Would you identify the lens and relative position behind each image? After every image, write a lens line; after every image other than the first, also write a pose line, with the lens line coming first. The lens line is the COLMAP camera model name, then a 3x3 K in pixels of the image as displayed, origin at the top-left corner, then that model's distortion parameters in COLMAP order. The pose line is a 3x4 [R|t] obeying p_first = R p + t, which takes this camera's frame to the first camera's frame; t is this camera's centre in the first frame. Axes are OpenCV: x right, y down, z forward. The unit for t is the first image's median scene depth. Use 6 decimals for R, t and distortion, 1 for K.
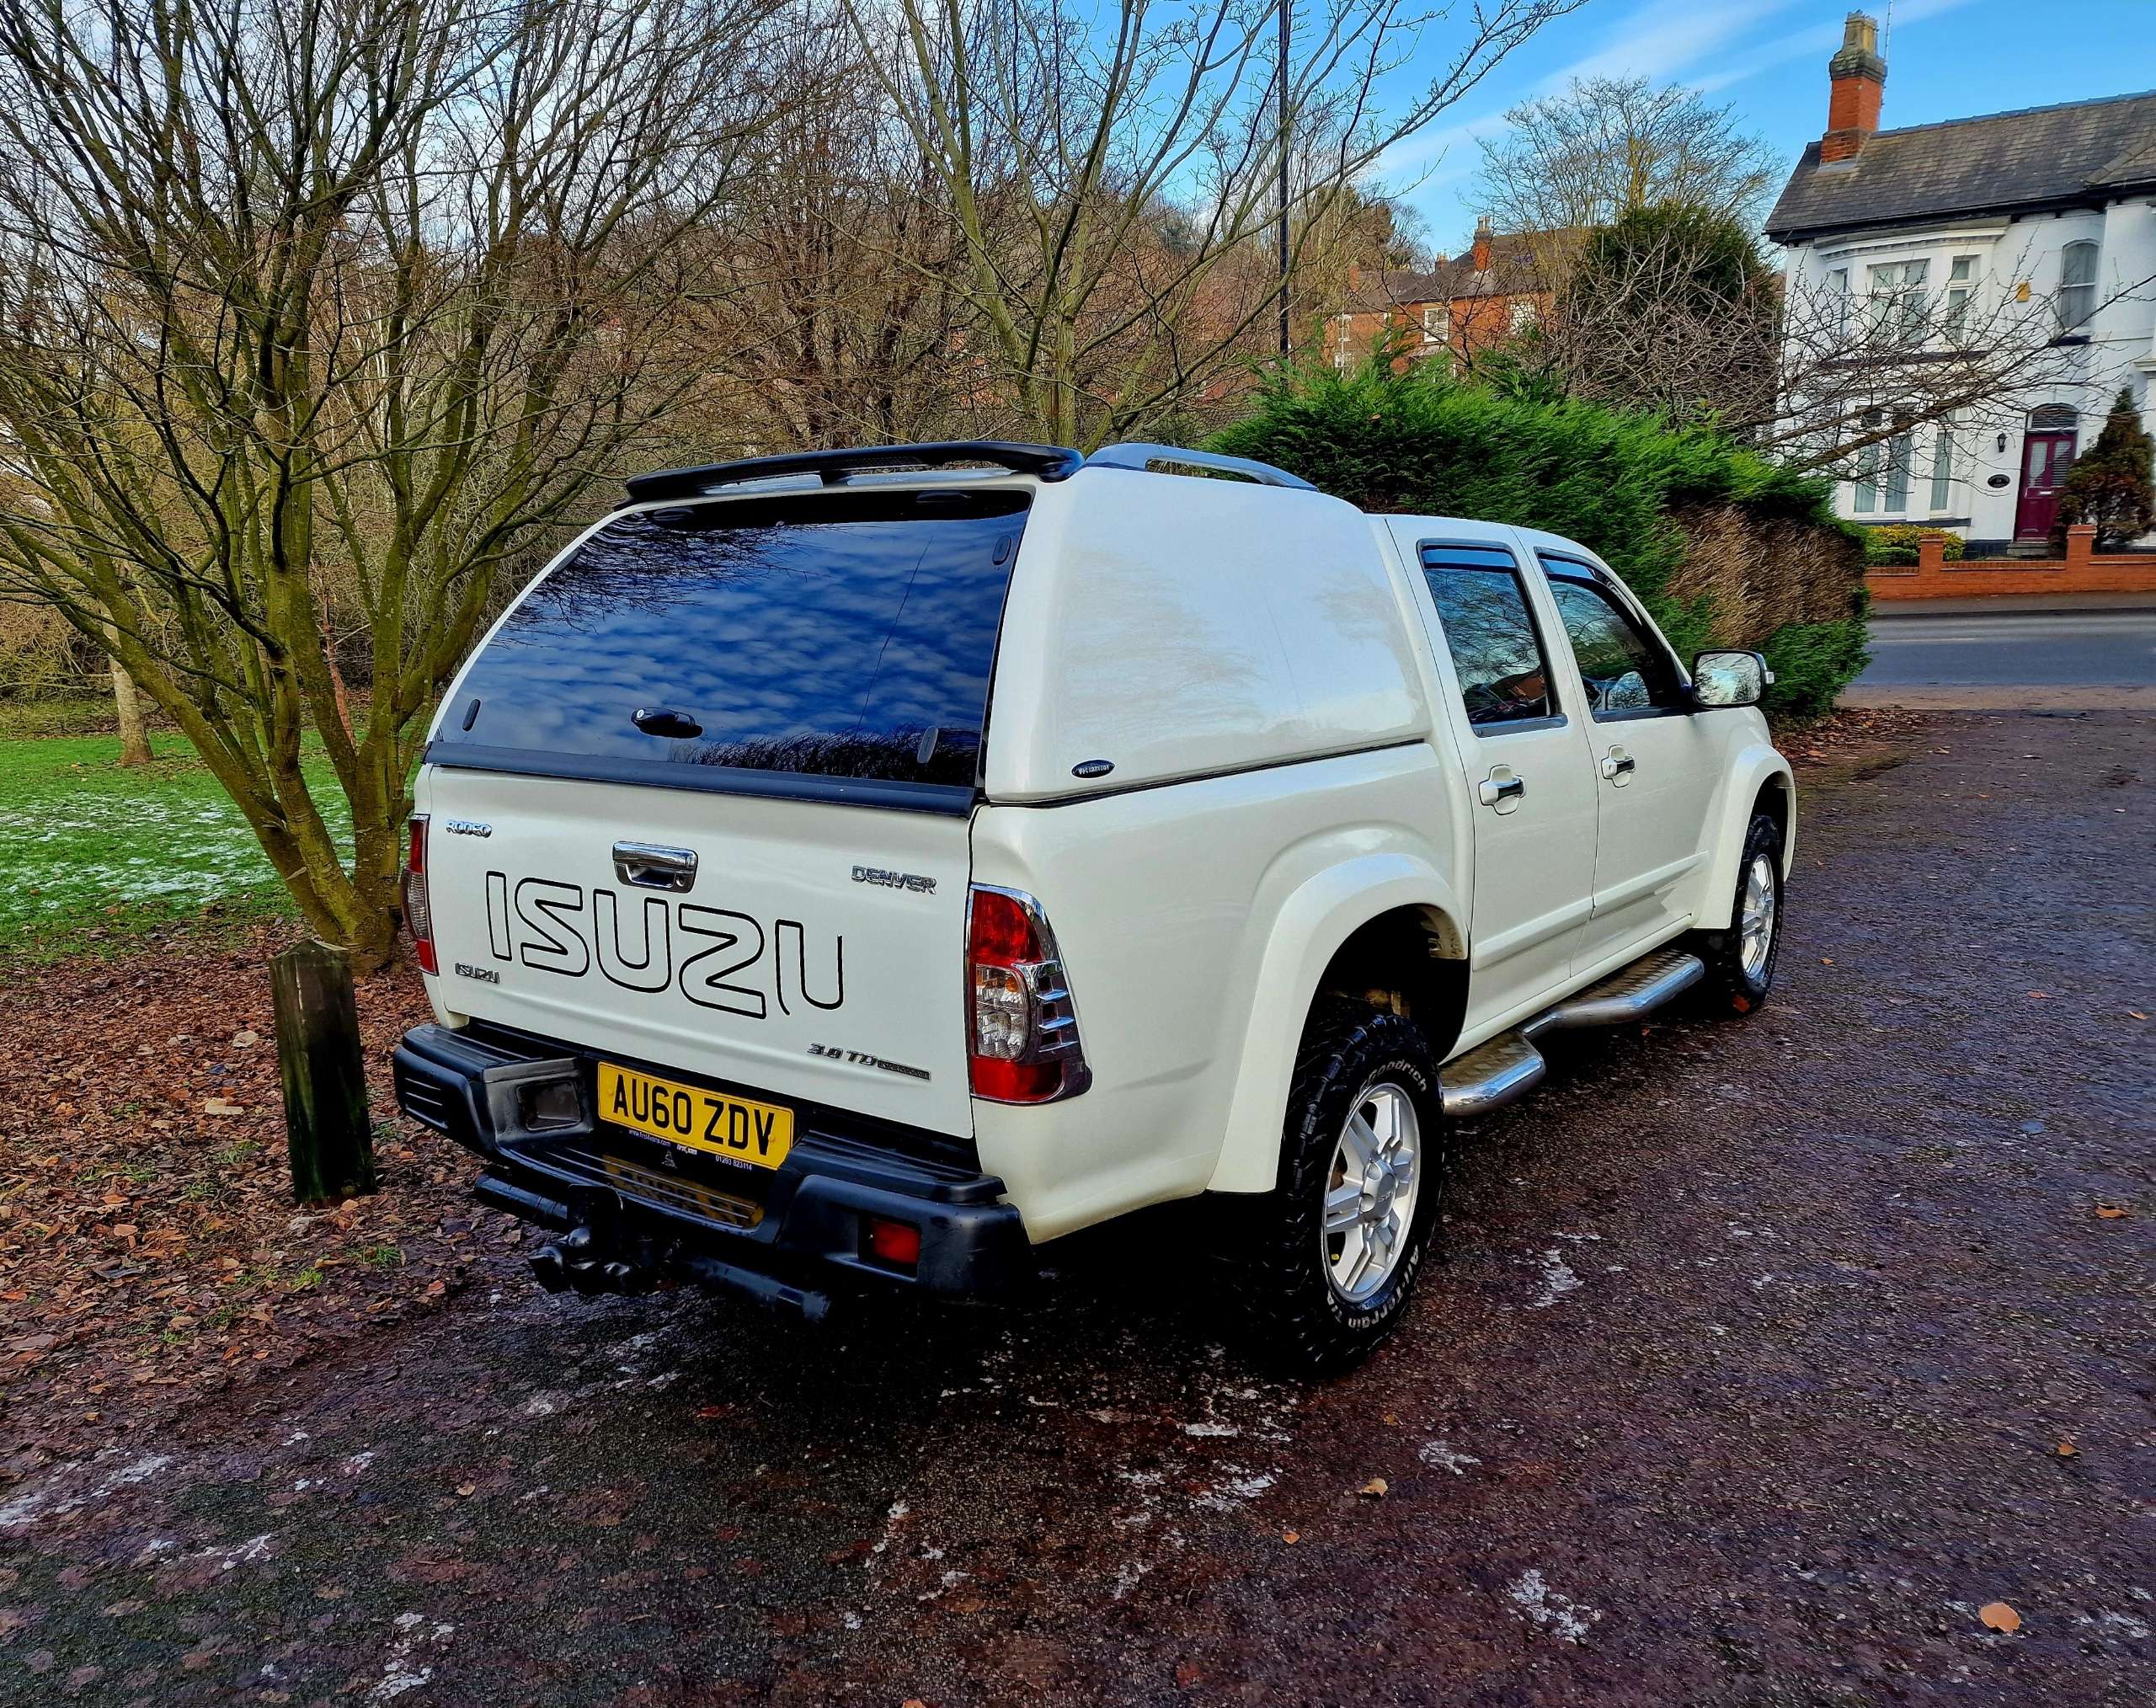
lens RADIAL K [[1578.7, 0, 1081.4], [0, 1578.7, 866.7], [0, 0, 1]] dist [0.006207, -0.005354]
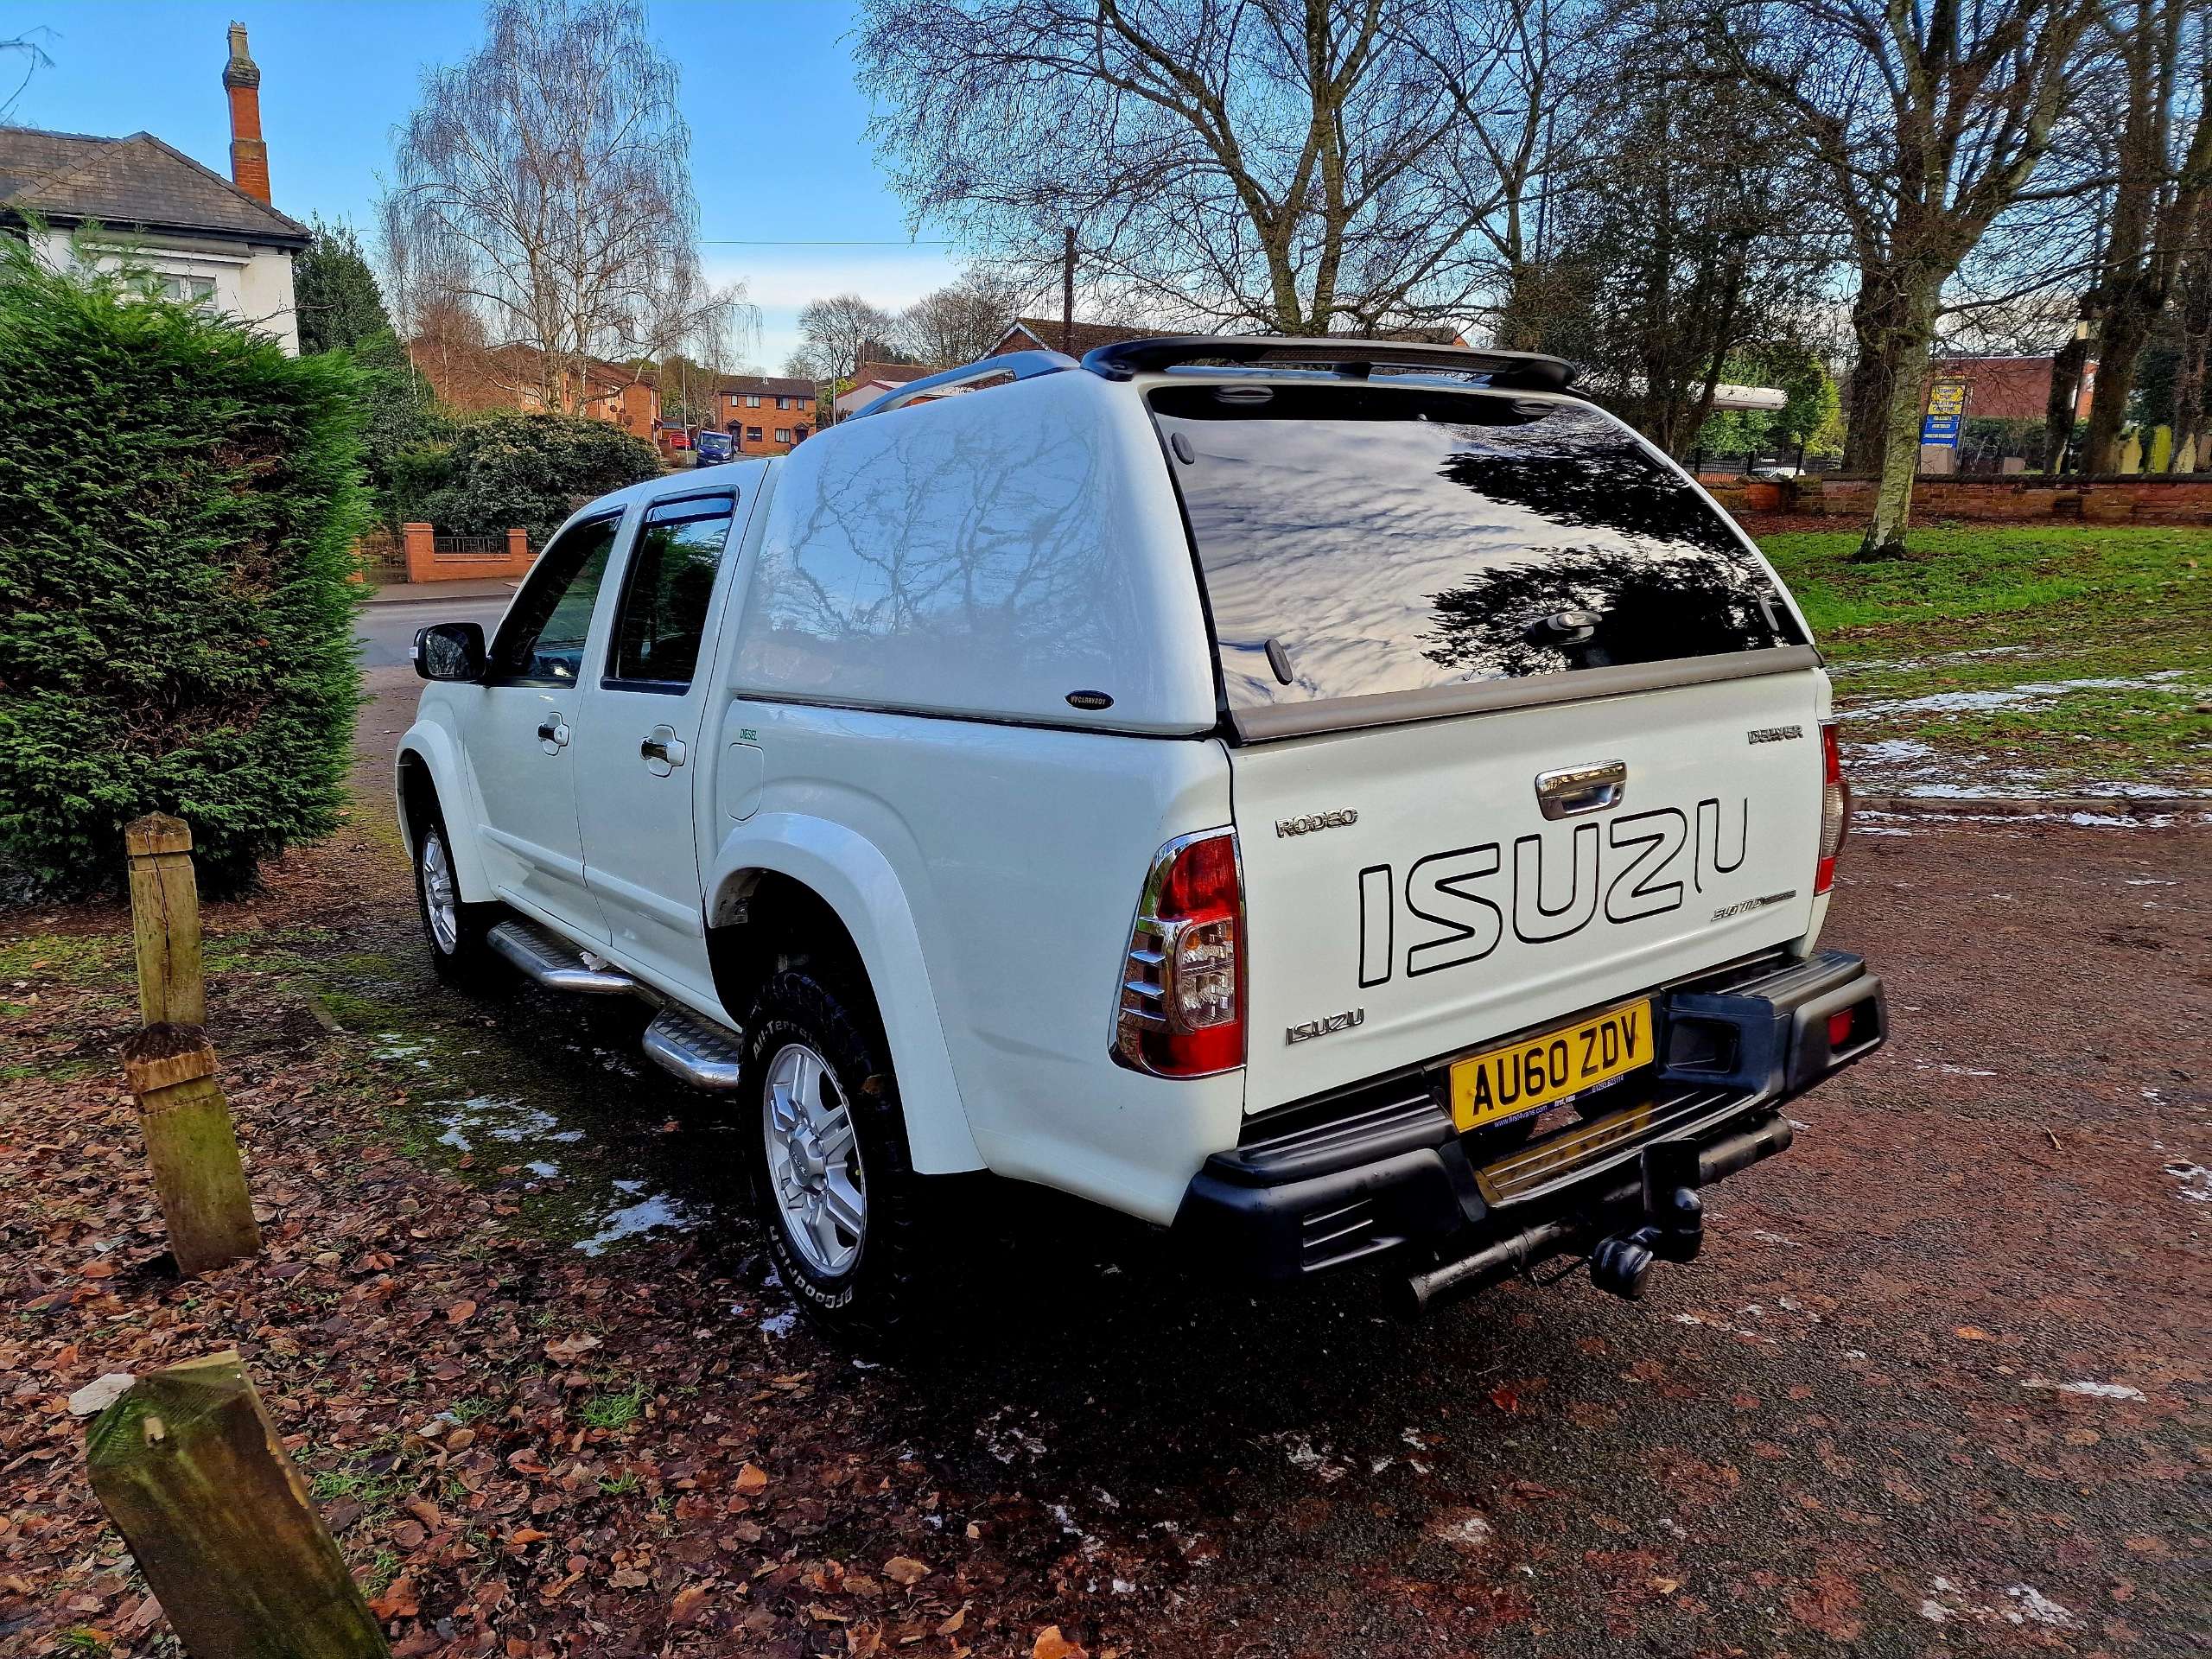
lens RADIAL K [[1495.4, 0, 1123.7], [0, 1495.4, 814.4], [0, 0, 1]] dist [0.052608, -0.050089]
pose [[0.287093, -0.160466, 0.944367, -0.992010], [0.184472, 0.976677, 0.109875, -0.110389], [-0.939972, 0.142665, 0.309999, 0.843233]]
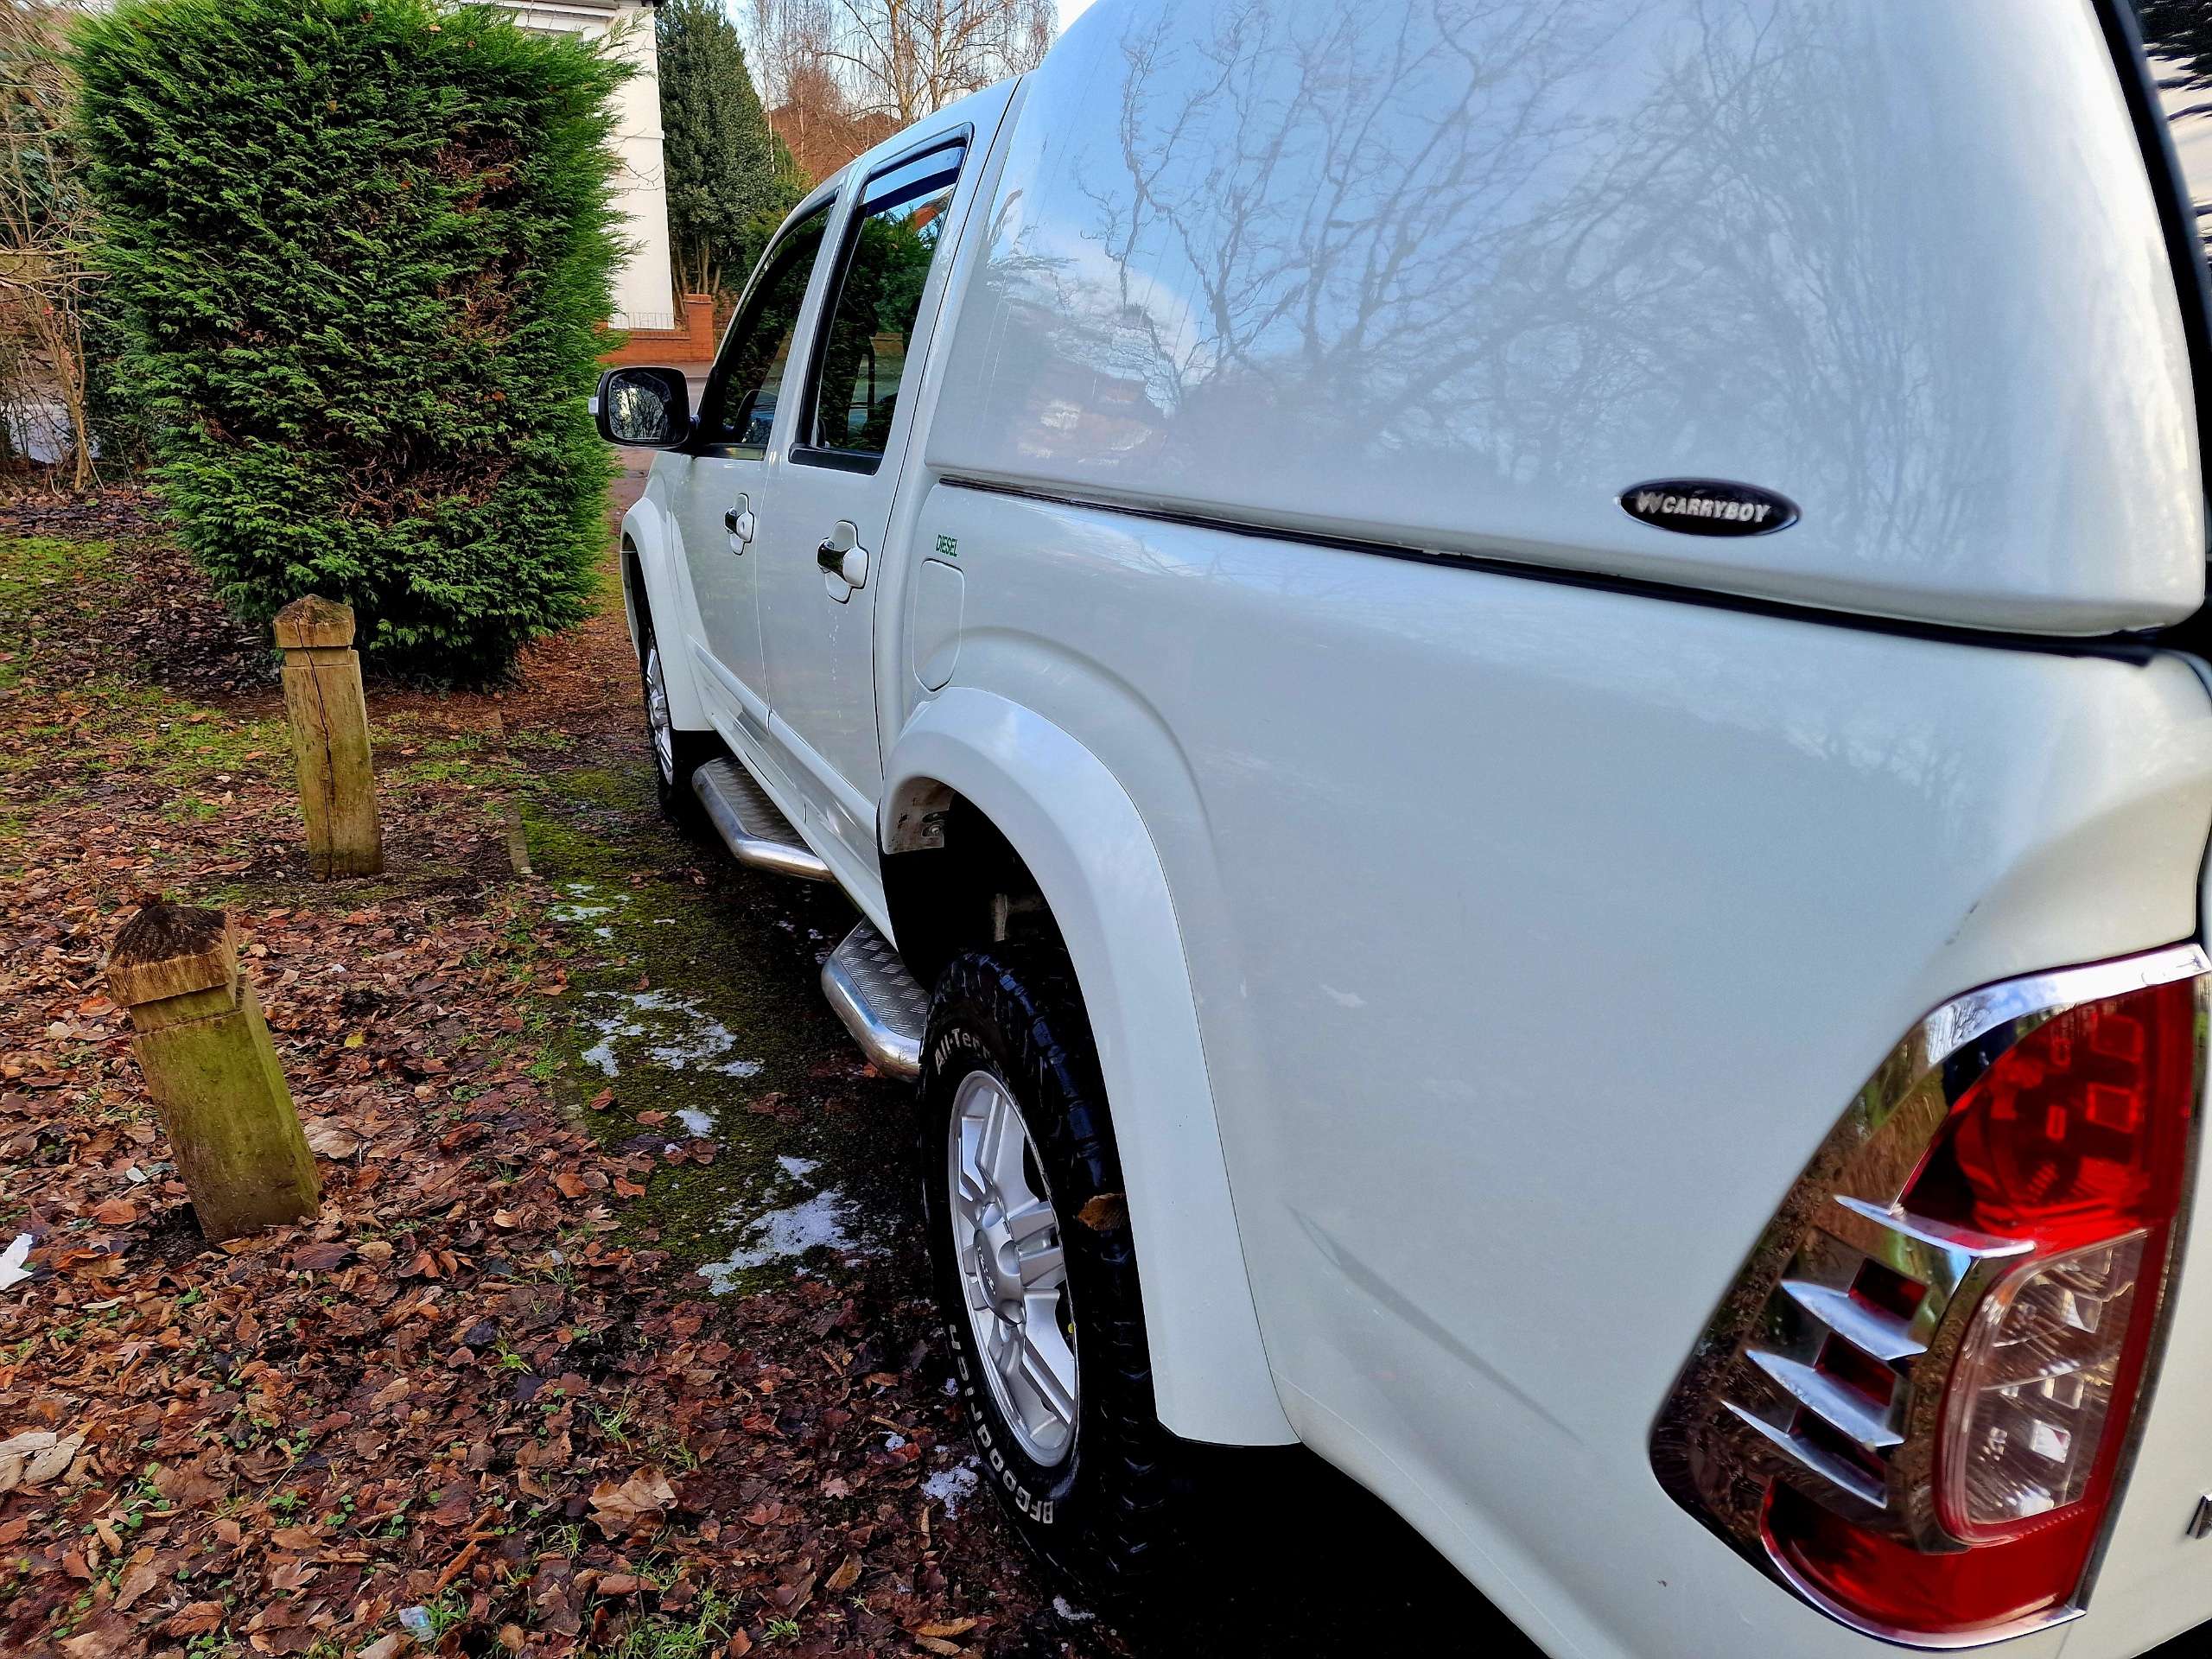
lens RADIAL K [[1495.4, 0, 1126.5], [0, 1495.4, 836.2], [0, 0, 1]] dist [0.052608, -0.050089]
pose [[0.490232, -0.255548, 0.833288, -0.627355], [0.142240, 0.966692, 0.212778, -0.103474], [-0.859907, 0.014217, 0.510252, 1.007952]]
